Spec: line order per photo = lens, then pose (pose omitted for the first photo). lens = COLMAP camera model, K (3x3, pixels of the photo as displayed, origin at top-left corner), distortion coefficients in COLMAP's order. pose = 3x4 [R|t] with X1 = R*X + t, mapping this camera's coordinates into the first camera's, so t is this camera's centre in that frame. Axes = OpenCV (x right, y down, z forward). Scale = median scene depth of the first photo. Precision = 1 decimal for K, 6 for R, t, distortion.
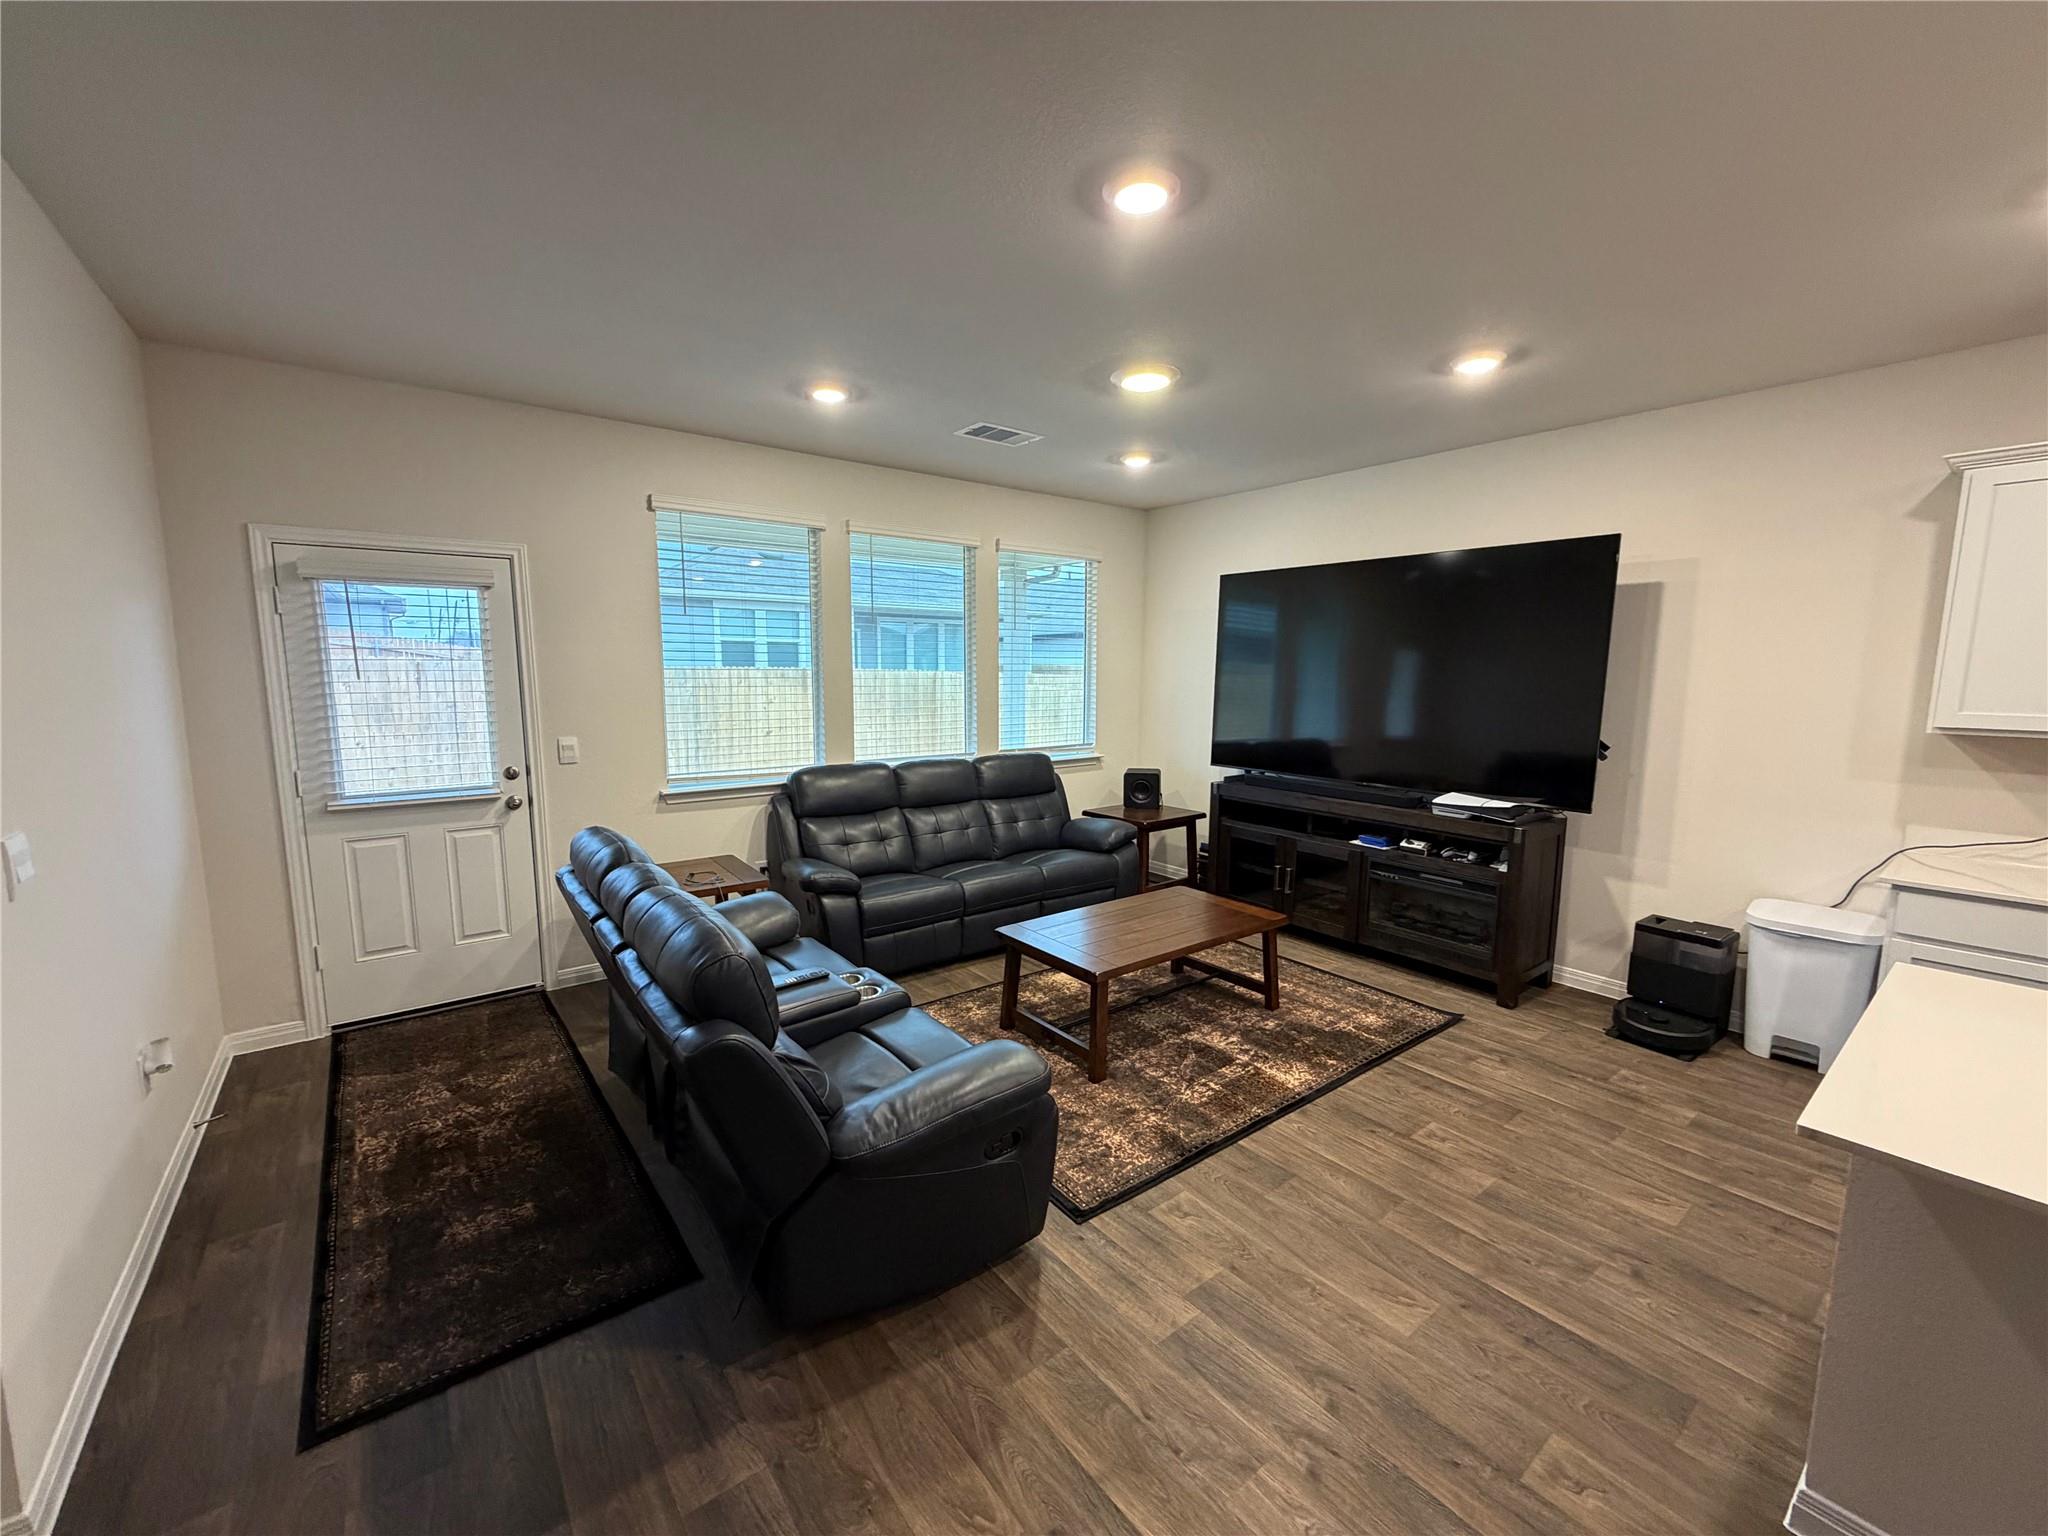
lens RADIAL K [[810.1, 0, 1028.2], [0, 810.1, 775.4], [0, 0, 1]] dist [-0.000280, 0.000805]
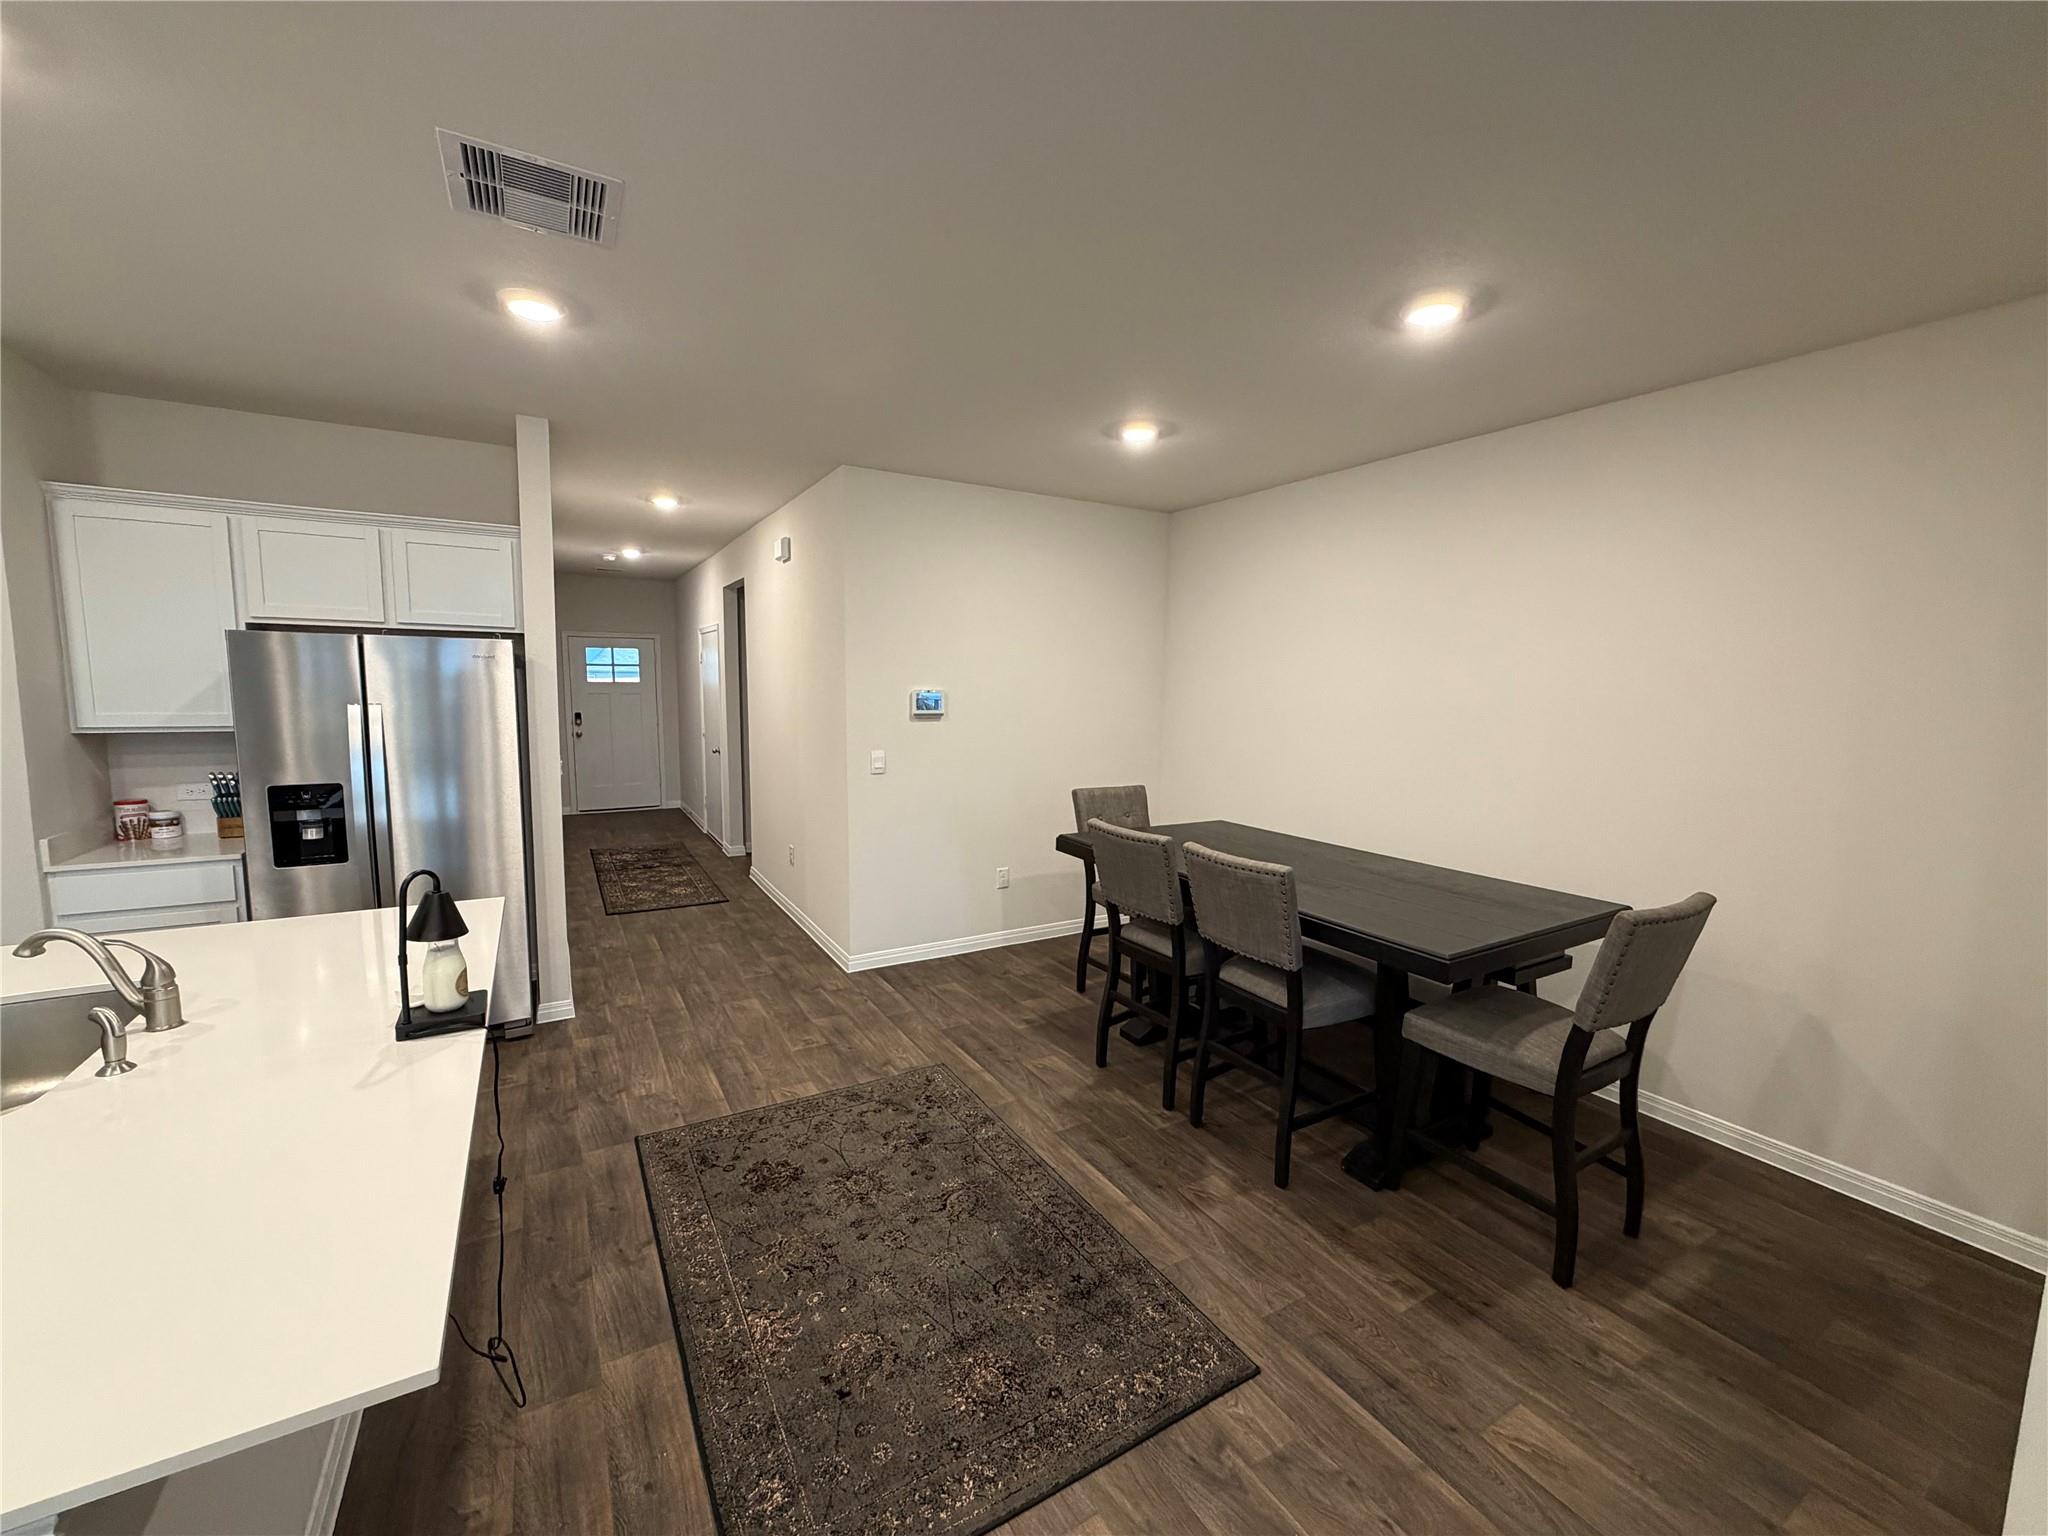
lens RADIAL K [[810.1, 0, 1019.1], [0, 810.1, 771.2], [0, 0, 1]] dist [-0.000280, 0.000805]
pose [[-0.990561, -0.034416, 0.132682, 0.156257], [-0.001652, 0.970894, 0.239505, -0.088812], [-0.137063, 0.237025, -0.961786, 0.579182]]
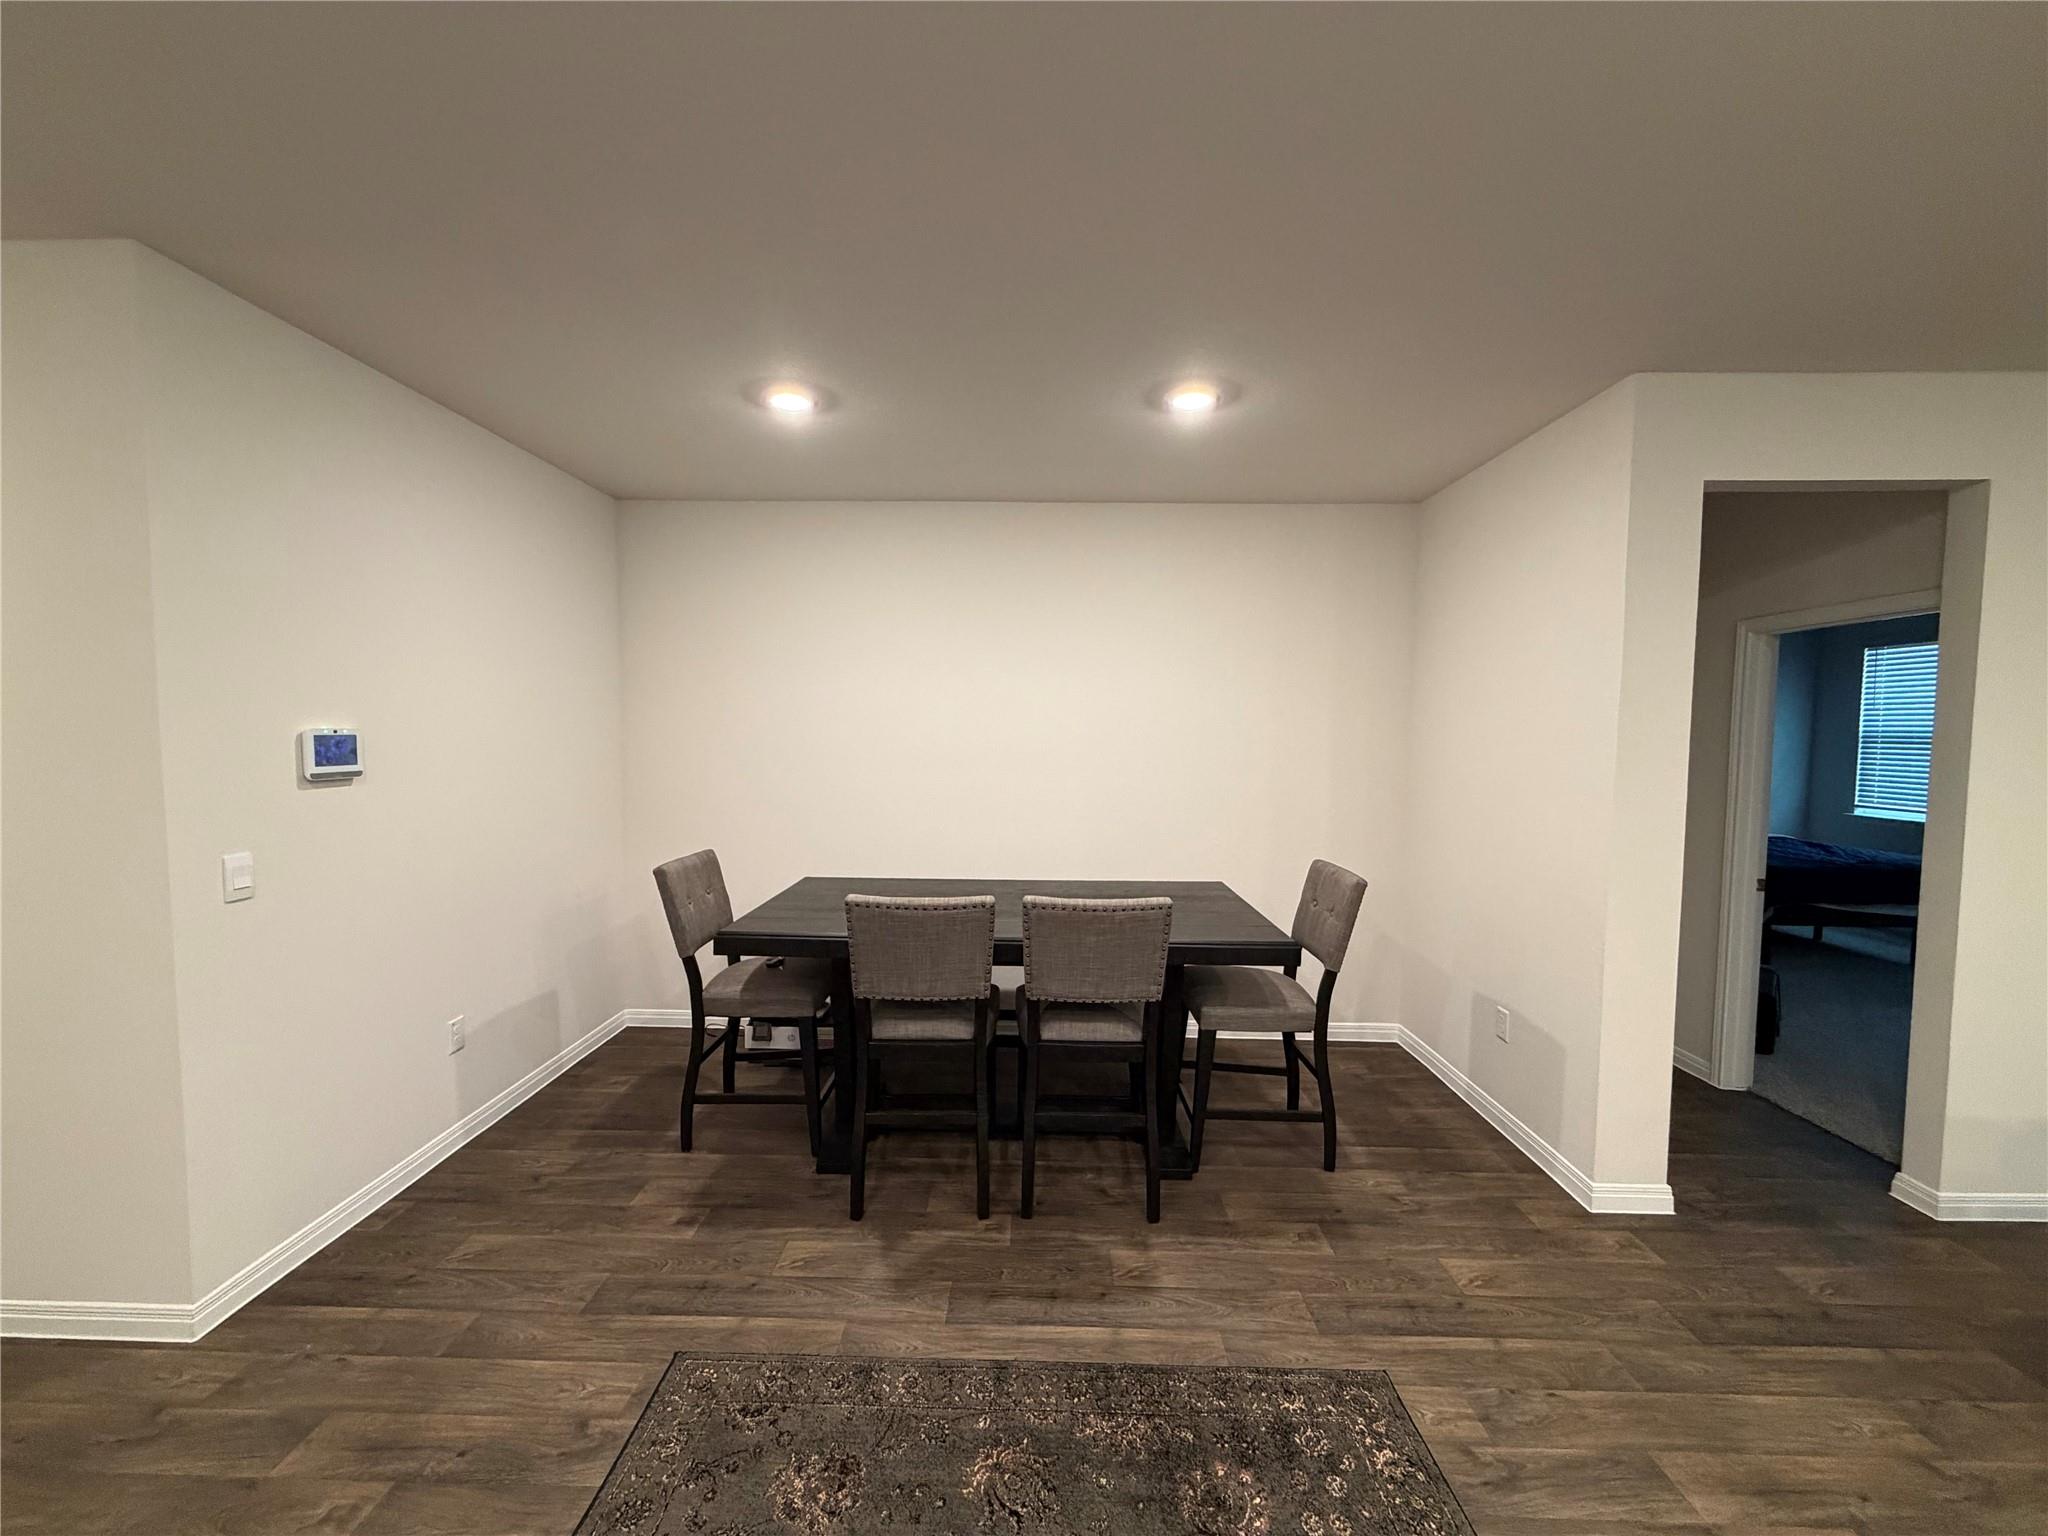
lens RADIAL K [[810.1, 0, 1029.1], [0, 810.1, 770.6], [0, 0, 1]] dist [-0.000280, 0.000805]
pose [[-0.637913, 0.030620, -0.769500, 0.697323], [-0.113897, 0.984470, 0.133593, -0.023294], [0.761640, 0.172864, -0.624518, 0.175724]]
